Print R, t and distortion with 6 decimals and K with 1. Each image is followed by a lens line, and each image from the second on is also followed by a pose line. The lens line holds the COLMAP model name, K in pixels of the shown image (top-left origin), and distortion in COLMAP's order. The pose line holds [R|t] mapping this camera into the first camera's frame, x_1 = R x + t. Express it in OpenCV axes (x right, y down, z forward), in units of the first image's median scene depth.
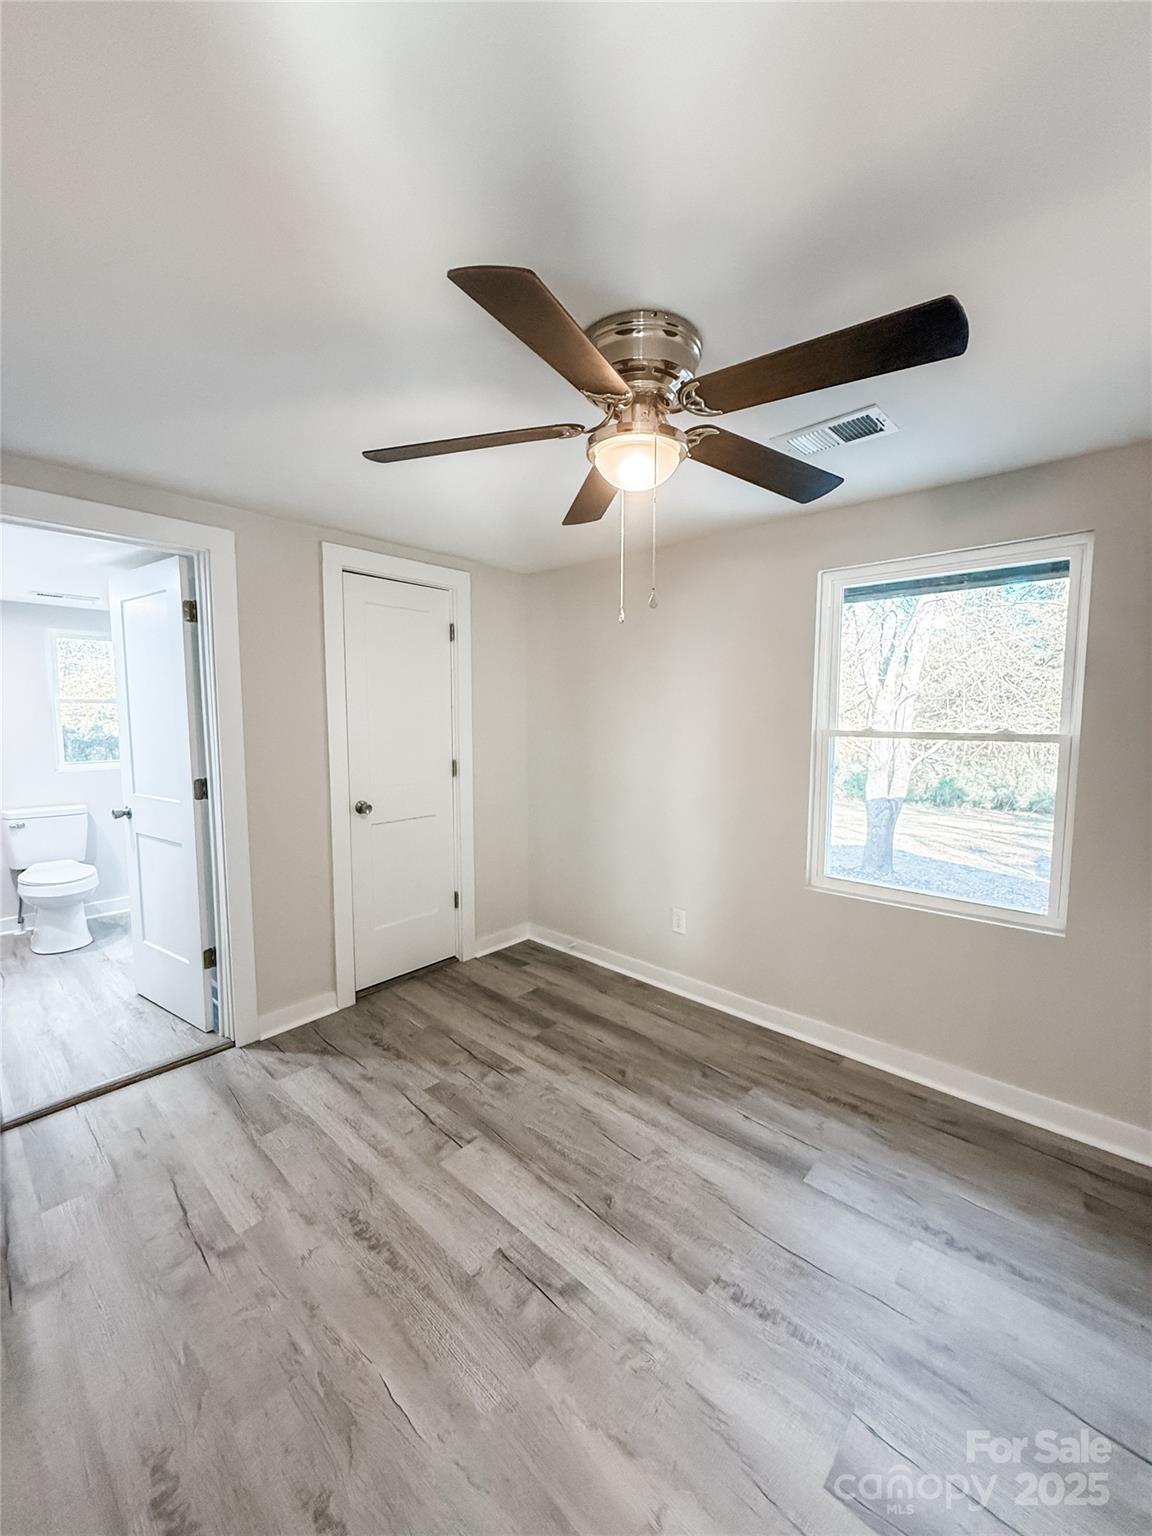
lens RADIAL K [[611.8, 0, 575.4], [0, 611.8, 761.0], [0, 0, 1]] dist [-0.001043, -0.000018]
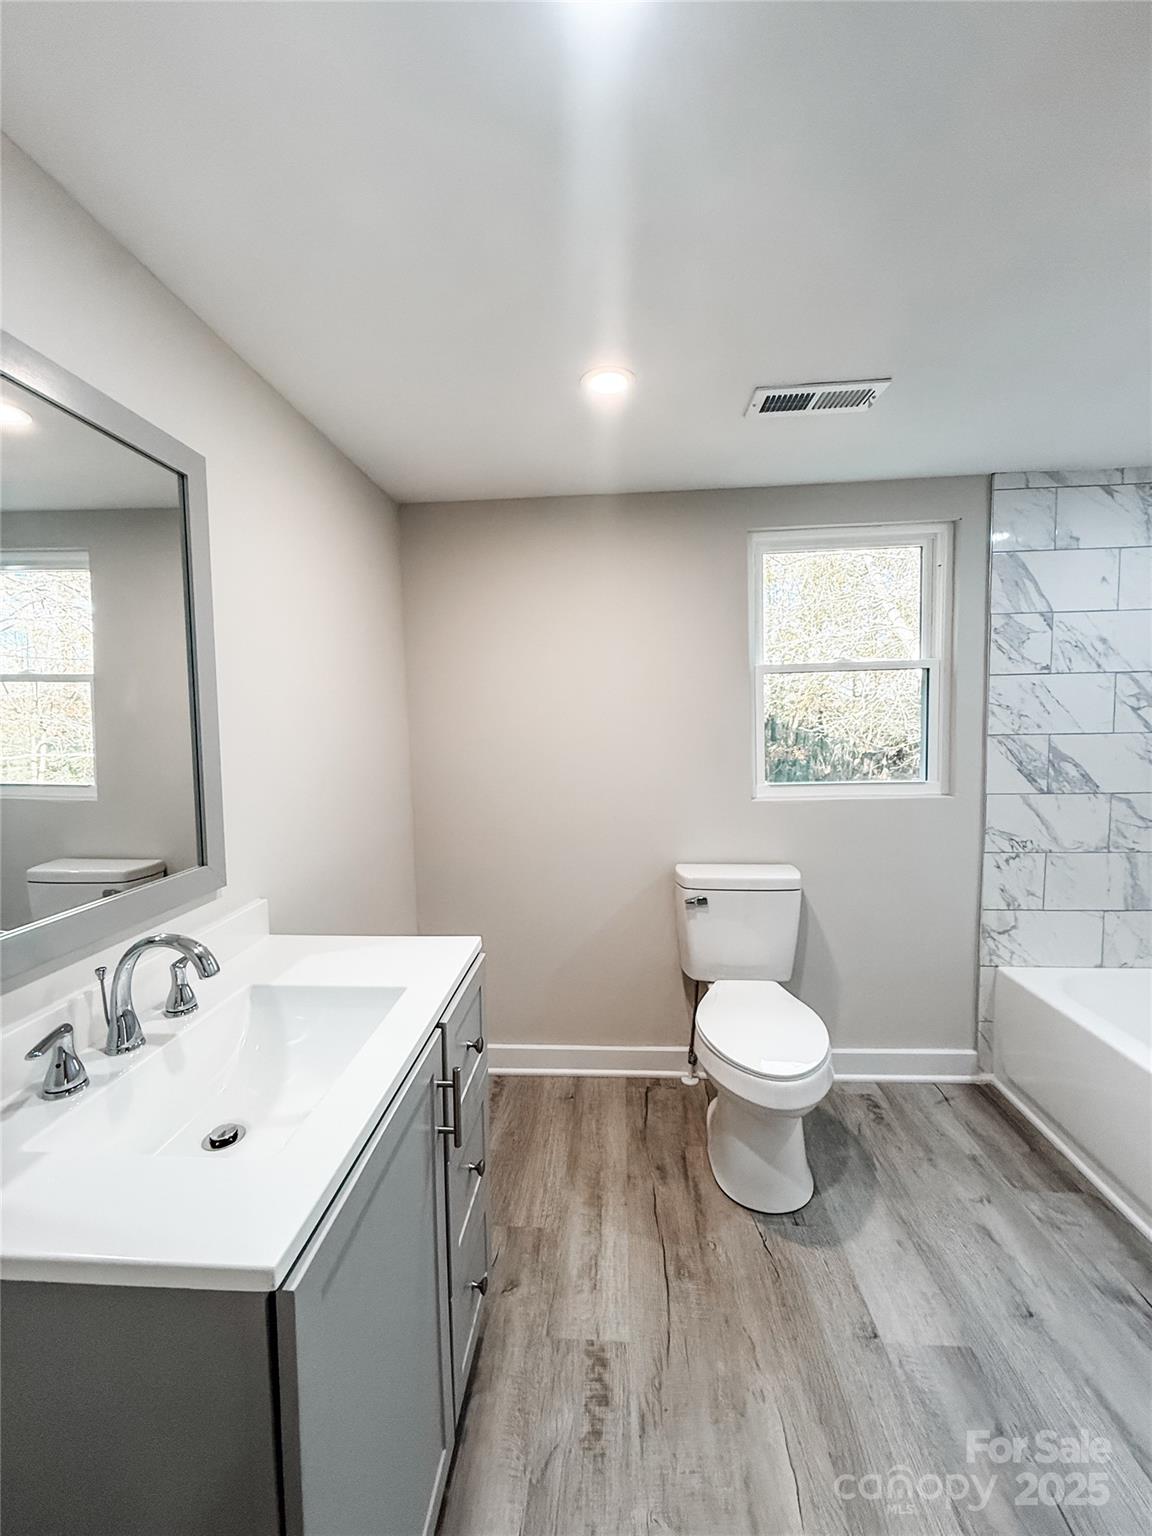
lens RADIAL K [[611.8, 0, 578.2], [0, 611.8, 759.0], [0, 0, 1]] dist [-0.001043, -0.000018]
pose [[0.619875, 0.033833, -0.783971, -0.560753], [-0.041578, 0.999083, 0.010241, -0.019391], [0.783598, 0.026248, 0.620713, 0.581485]]
